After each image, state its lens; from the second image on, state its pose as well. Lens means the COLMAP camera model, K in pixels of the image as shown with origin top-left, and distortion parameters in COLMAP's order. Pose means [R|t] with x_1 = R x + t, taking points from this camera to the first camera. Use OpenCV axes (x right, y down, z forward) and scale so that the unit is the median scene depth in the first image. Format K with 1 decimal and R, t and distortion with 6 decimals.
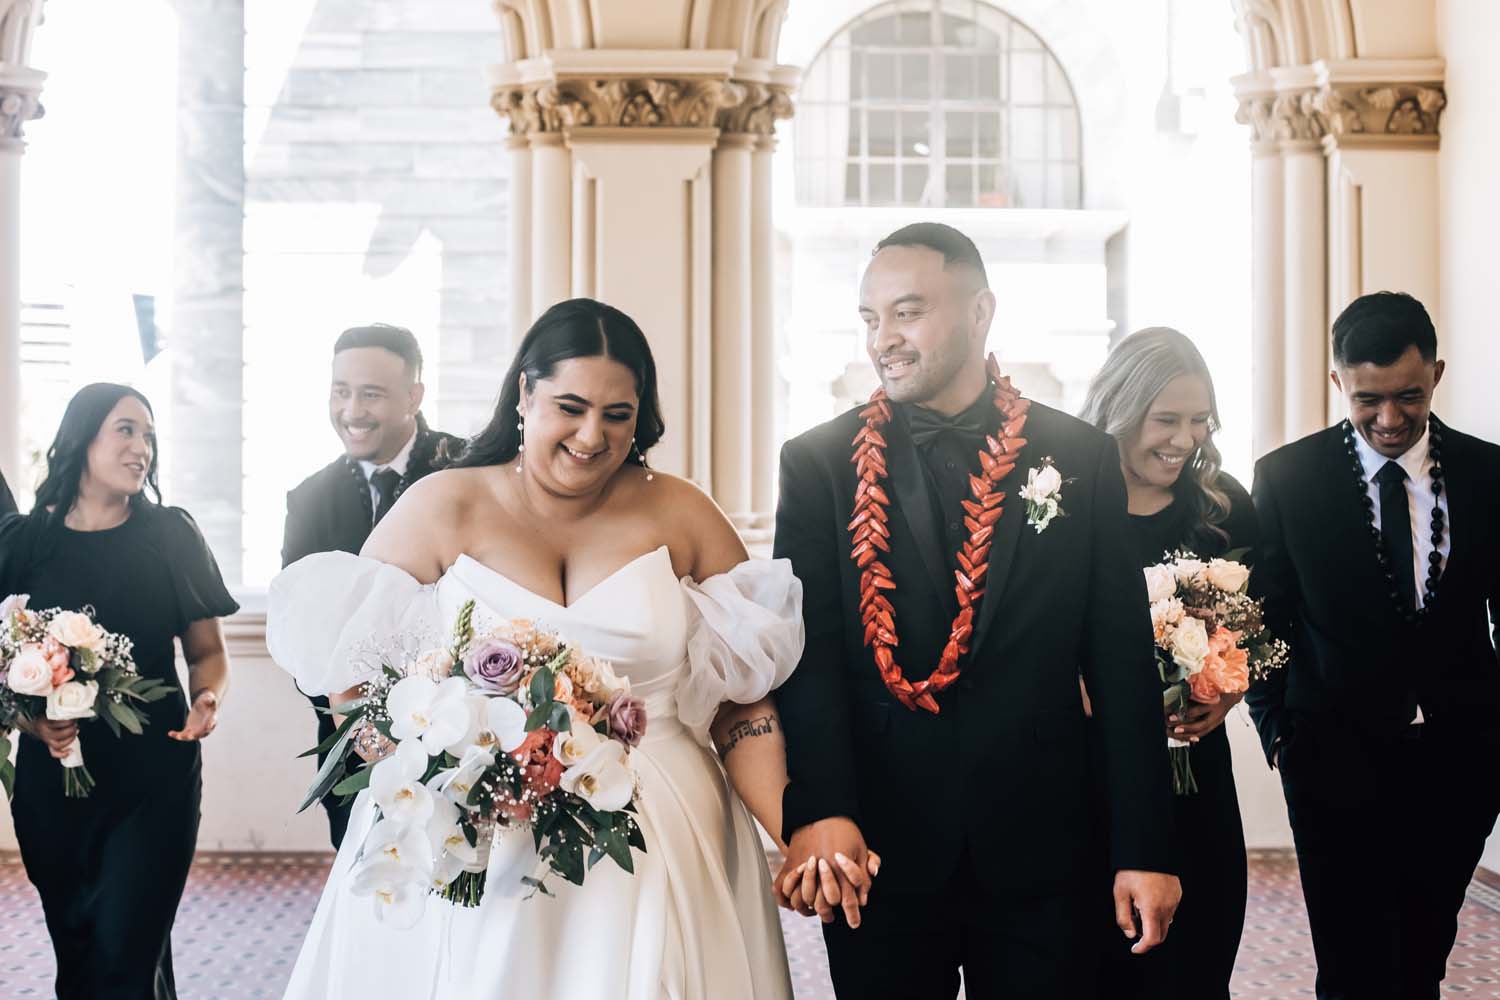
lens RADIAL K [[2286.0, 0, 725.1], [0, 2286.0, 464.7], [0, 0, 1]] dist [-0.125707, 0.000000]
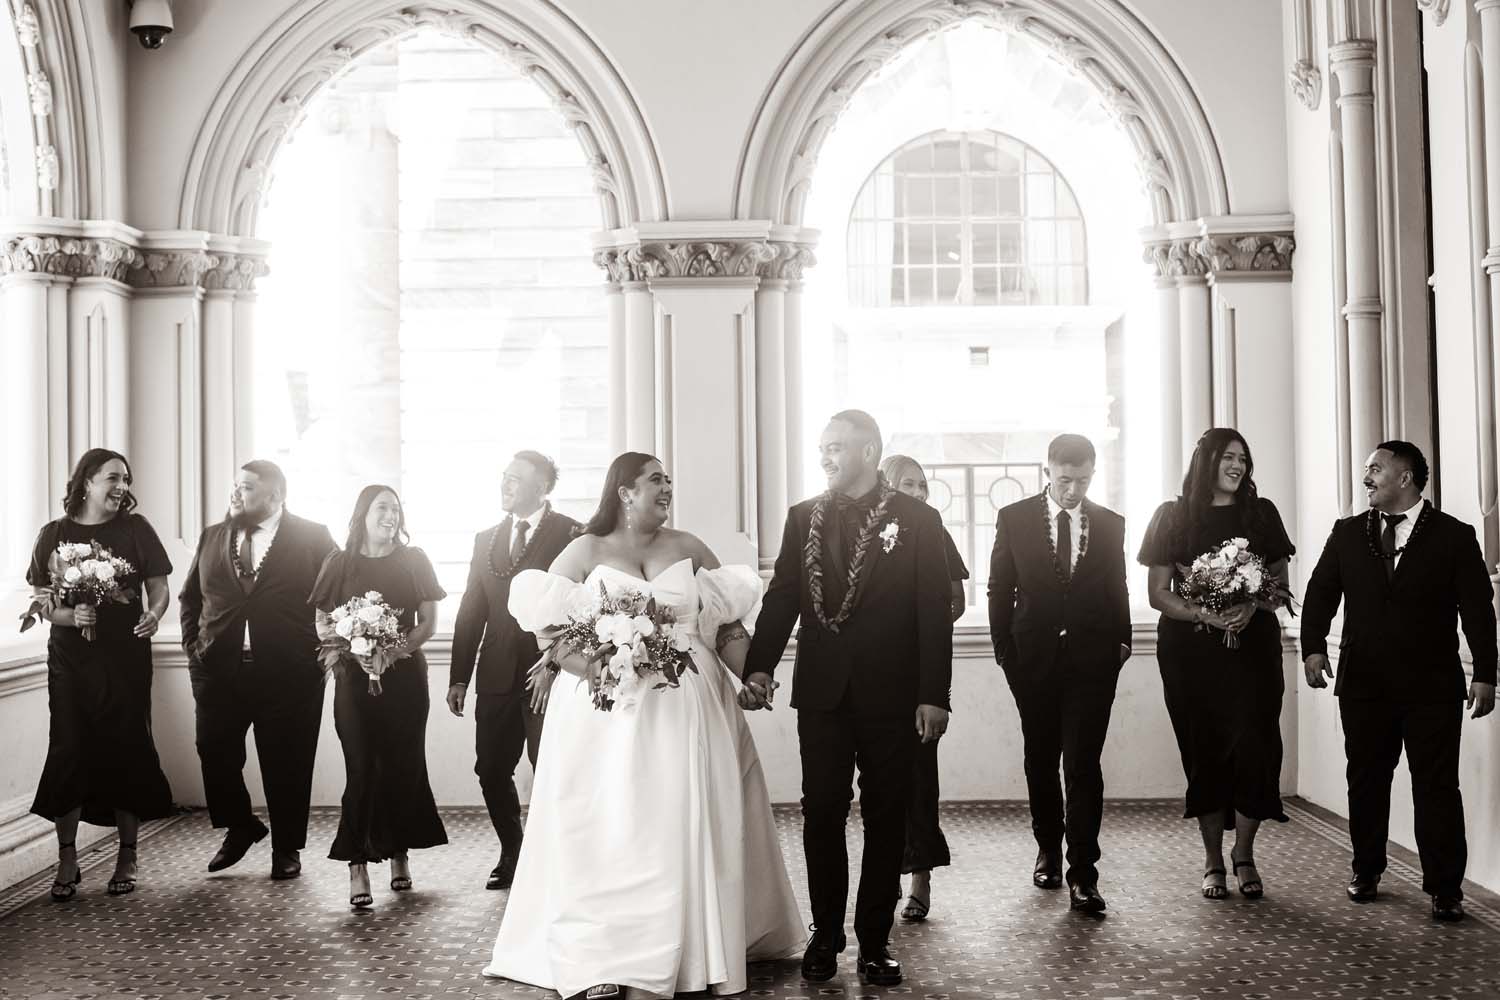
lens RADIAL K [[2286.0, 0, 746.3], [0, 2286.0, 493.9], [0, 0, 1]] dist [-0.125707, 0.000000]
pose [[0.998899, -0.013820, -0.044820, 0.047977], [0.013428, 0.999869, -0.009026, -0.004160], [0.044939, 0.008414, 0.998954, -0.365228]]
